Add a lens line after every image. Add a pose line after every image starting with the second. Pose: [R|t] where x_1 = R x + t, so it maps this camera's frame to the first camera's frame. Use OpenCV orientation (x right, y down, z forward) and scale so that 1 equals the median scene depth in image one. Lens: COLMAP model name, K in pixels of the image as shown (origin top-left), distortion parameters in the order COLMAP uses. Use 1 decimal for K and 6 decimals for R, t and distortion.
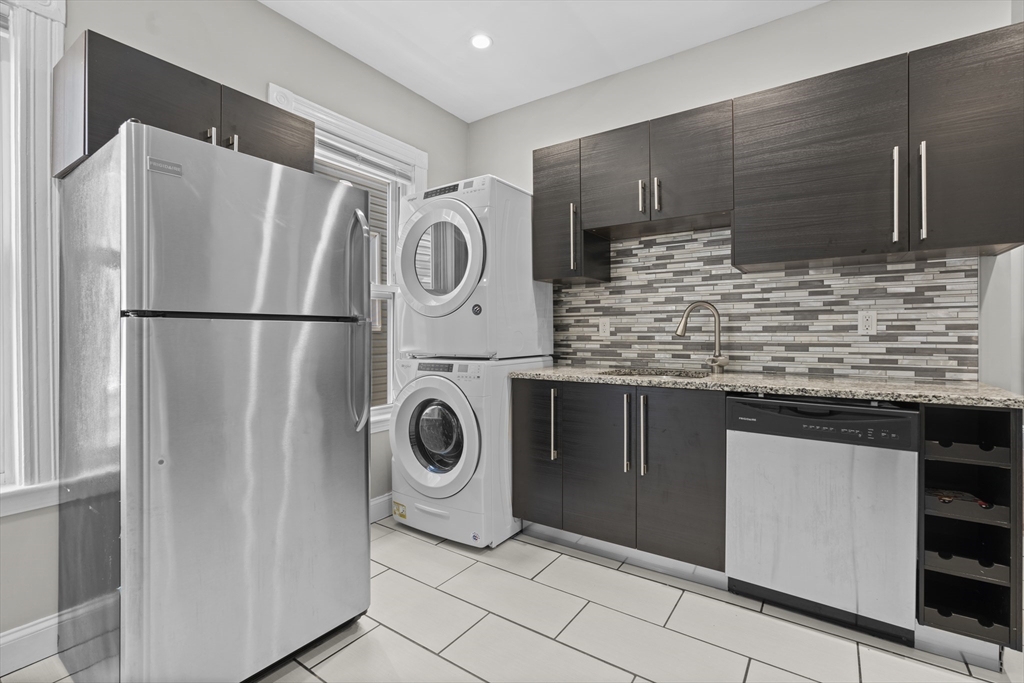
lens RADIAL K [[468.6, 0, 507.4], [0, 468.6, 331.3], [0, 0, 1]] dist [-0.013685, 0.005856]
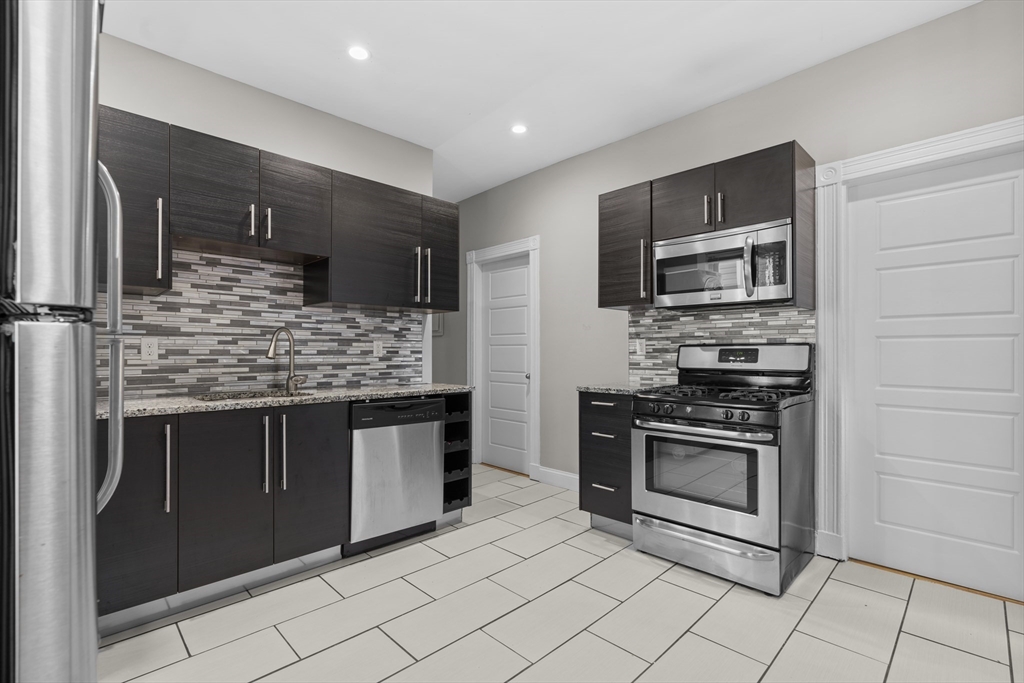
lens RADIAL K [[468.6, 0, 514.7], [0, 468.6, 346.7], [0, 0, 1]] dist [-0.013685, 0.005856]
pose [[0.176495, 0.016575, 0.984162, -0.597893], [-0.003333, 0.999863, -0.016242, -0.001937], [-0.984296, -0.000413, 0.176526, 0.263397]]
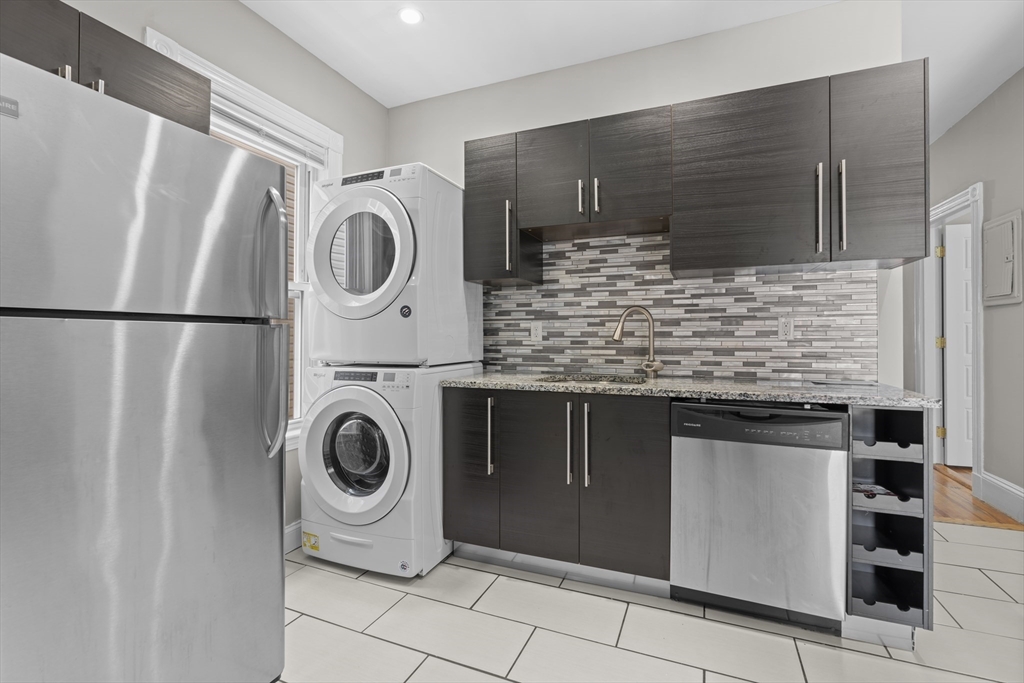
lens RADIAL K [[468.6, 0, 507.6], [0, 468.6, 332.2], [0, 0, 1]] dist [-0.013685, 0.005856]
pose [[0.978395, 0.004036, 0.206706, -0.060895], [-0.002843, 0.999978, -0.006072, -0.001652], [-0.206726, 0.005353, 0.978384, 0.083752]]
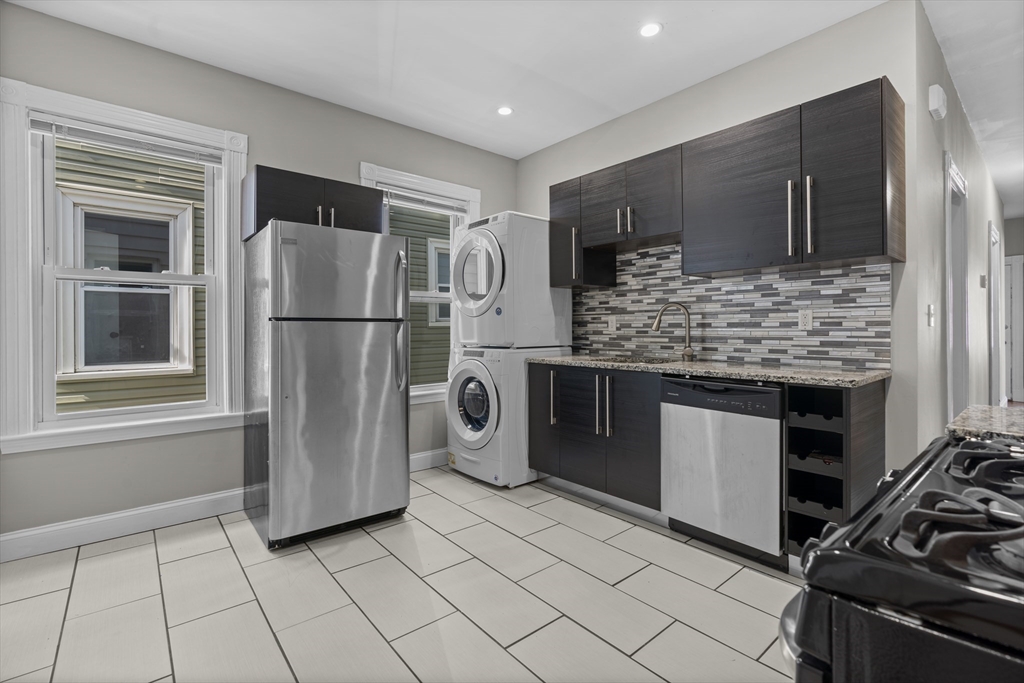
lens RADIAL K [[468.6, 0, 508.5], [0, 468.6, 323.0], [0, 0, 1]] dist [-0.013685, 0.005856]
pose [[0.965167, -0.003471, -0.261613, 0.324024], [0.002201, 0.999984, -0.005147, -0.005138], [0.261627, 0.004392, 0.965159, -0.309910]]
